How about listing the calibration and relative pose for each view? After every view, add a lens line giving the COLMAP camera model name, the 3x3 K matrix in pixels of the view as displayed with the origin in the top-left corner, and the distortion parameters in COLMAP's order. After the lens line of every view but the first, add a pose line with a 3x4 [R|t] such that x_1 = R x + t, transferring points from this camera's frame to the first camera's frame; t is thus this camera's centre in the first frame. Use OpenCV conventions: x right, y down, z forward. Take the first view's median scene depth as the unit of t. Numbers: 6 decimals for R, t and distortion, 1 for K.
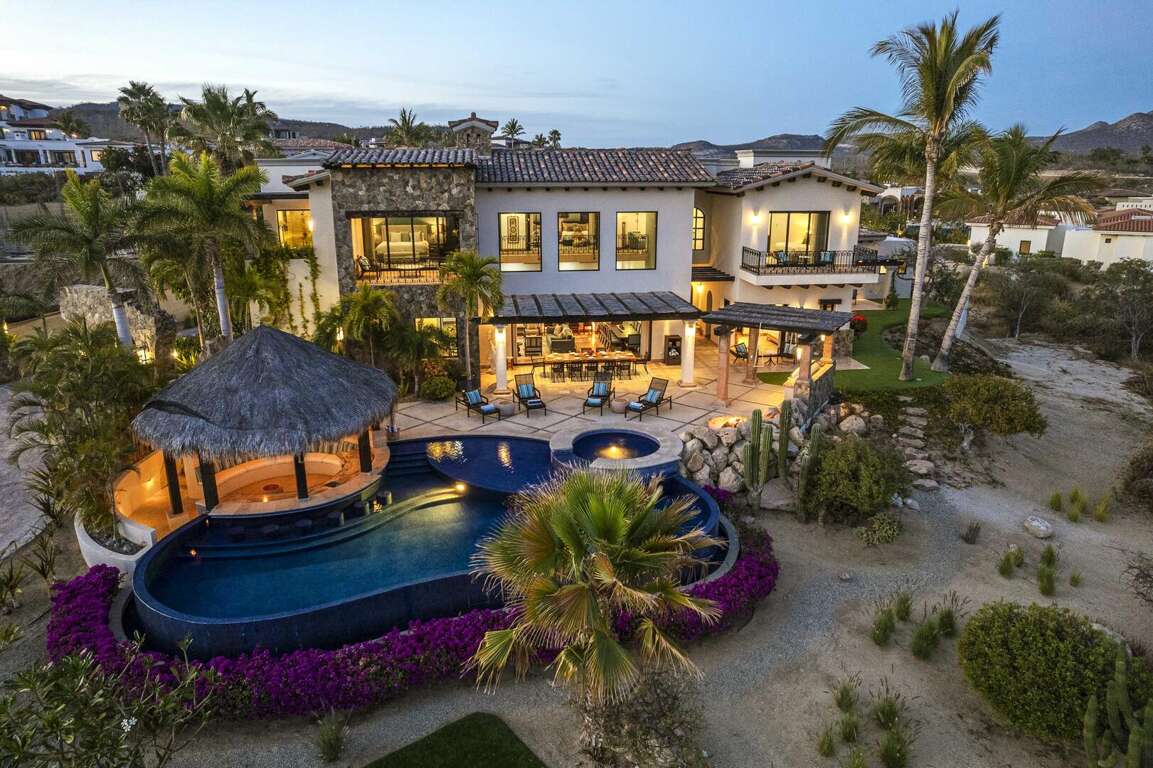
lens RADIAL K [[739.2, 0, 576.5], [0, 739.2, 384.0], [0, 0, 1]] dist [-0.079248, 0.068416]
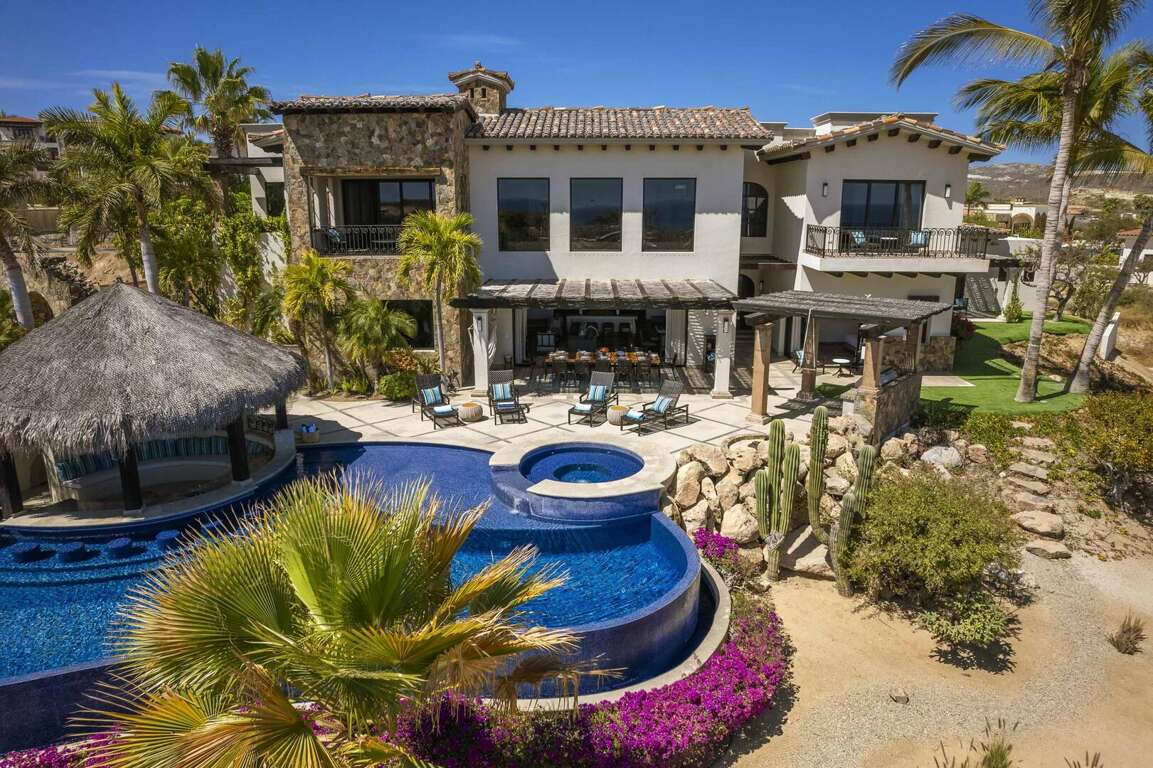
lens RADIAL K [[736.8, 0, 576.0], [0, 736.8, 392.1], [0, 0, 1]] dist [-0.082629, 0.072241]
pose [[0.988470, 0.039376, -0.146207, 0.125134], [-0.043619, 0.998712, -0.025934, 0.026881], [0.144997, 0.032013, 0.988914, 0.243954]]
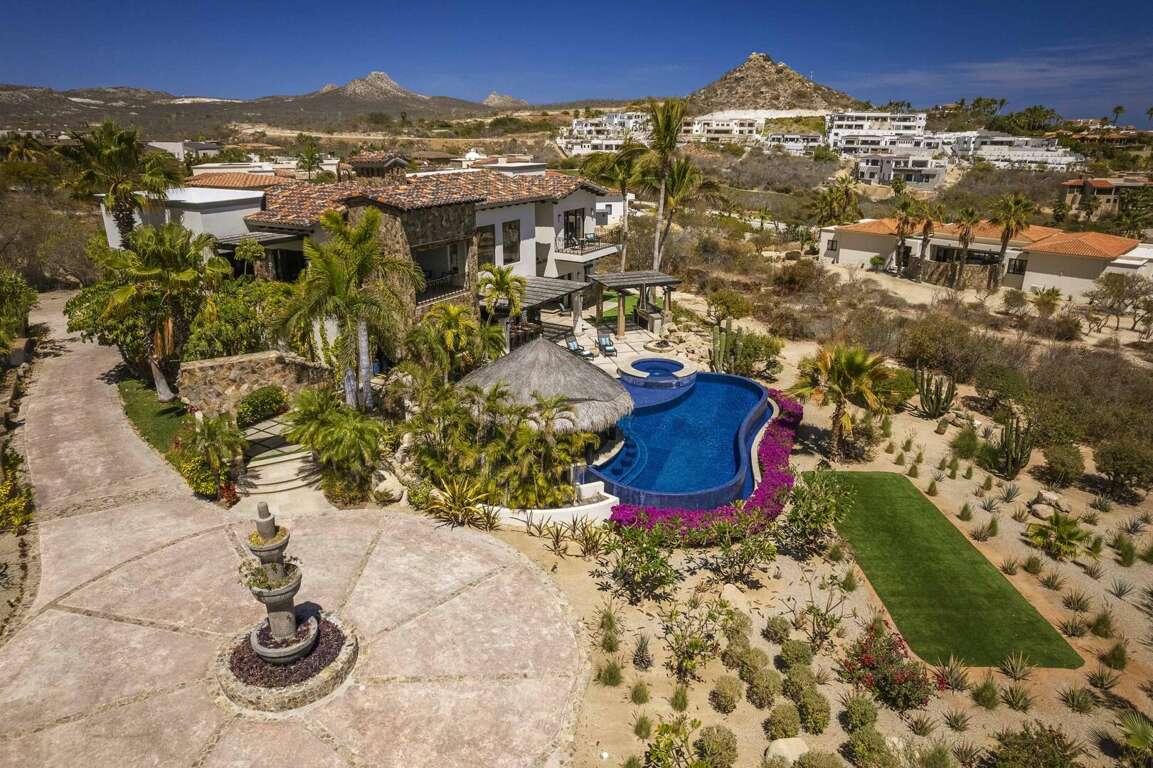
lens RADIAL K [[736.8, 0, 576.0], [0, 736.8, 392.1], [0, 0, 1]] dist [-0.082629, 0.072241]
pose [[0.615380, -0.266260, 0.741898, -1.101668], [0.217724, 0.962020, 0.164665, -0.148586], [-0.757564, 0.060197, 0.649979, 0.047817]]
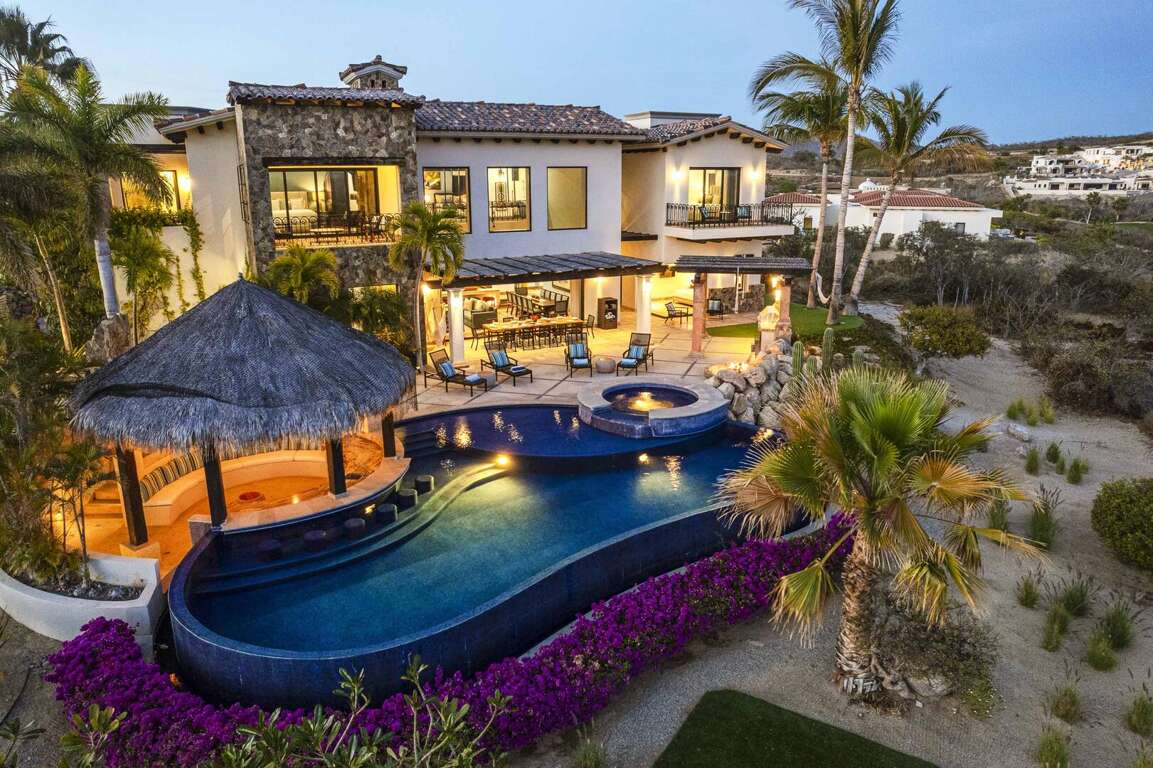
lens RADIAL K [[749.4, 0, 575.1], [0, 749.4, 368.8], [0, 0, 1]] dist [-0.079842, 0.072584]
pose [[0.944185, -0.086754, 0.317787, -0.272388], [0.096662, 0.995196, -0.015513, 0.044505], [-0.314915, 0.045365, 0.948035, 0.126088]]
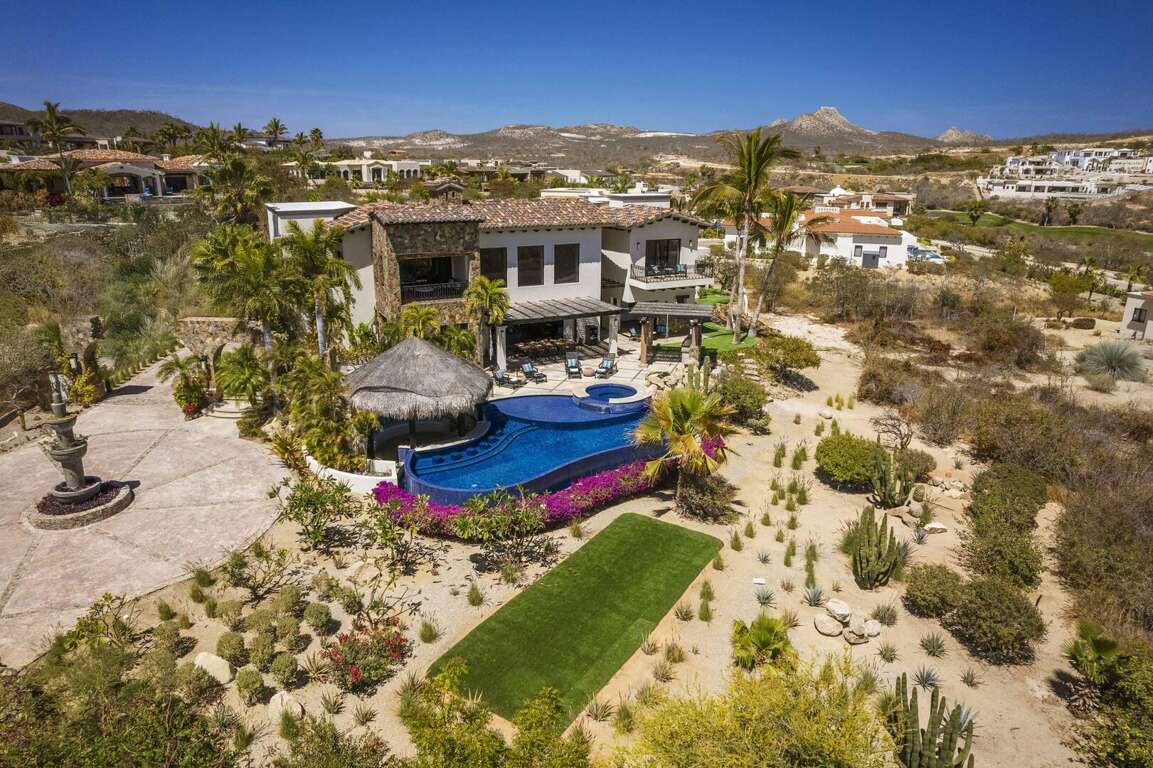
lens RADIAL K [[736.8, 0, 576.0], [0, 736.8, 392.1], [0, 0, 1]] dist [-0.082629, 0.072241]
pose [[0.941822, -0.094530, 0.322544, -0.478160], [0.086296, 0.995476, 0.039768, 0.007402], [-0.324844, -0.009620, 0.945719, -0.486303]]
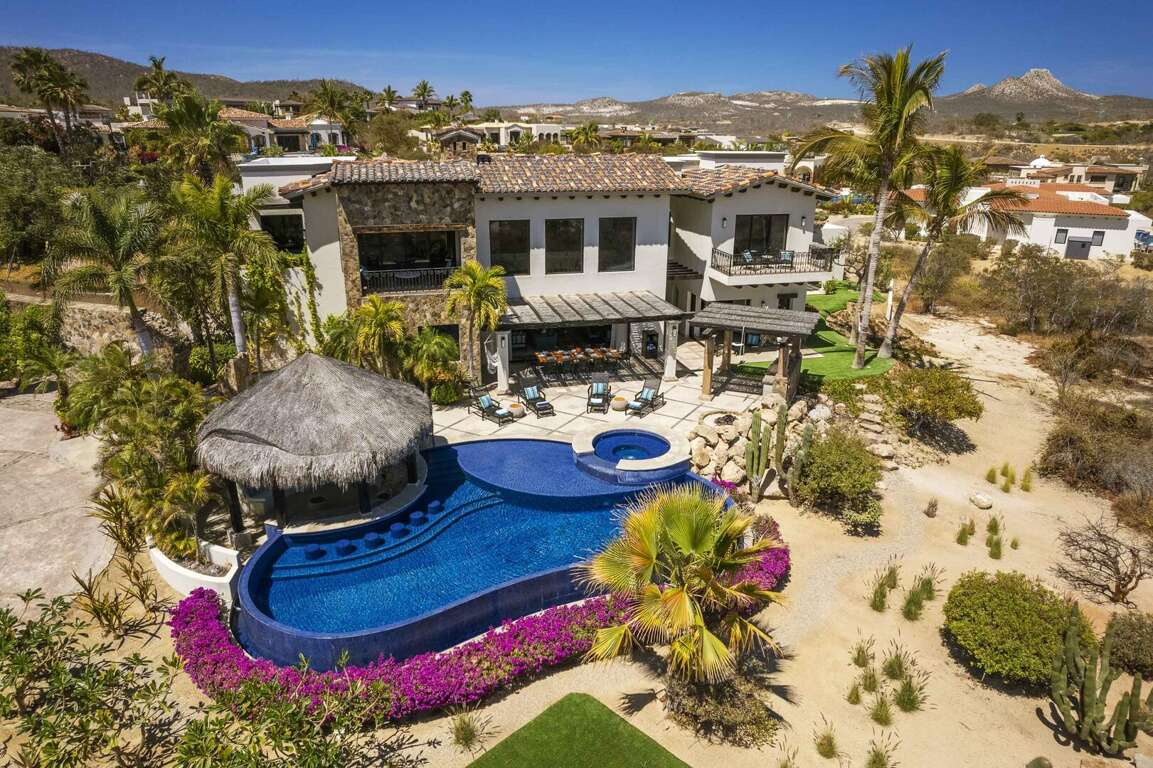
lens RADIAL K [[736.8, 0, 576.0], [0, 736.8, 392.1], [0, 0, 1]] dist [-0.082629, 0.072241]
pose [[0.992290, -0.035218, 0.118828, -0.133617], [0.027374, 0.997377, 0.067009, -0.063277], [-0.120877, -0.063240, 0.990651, -0.078330]]
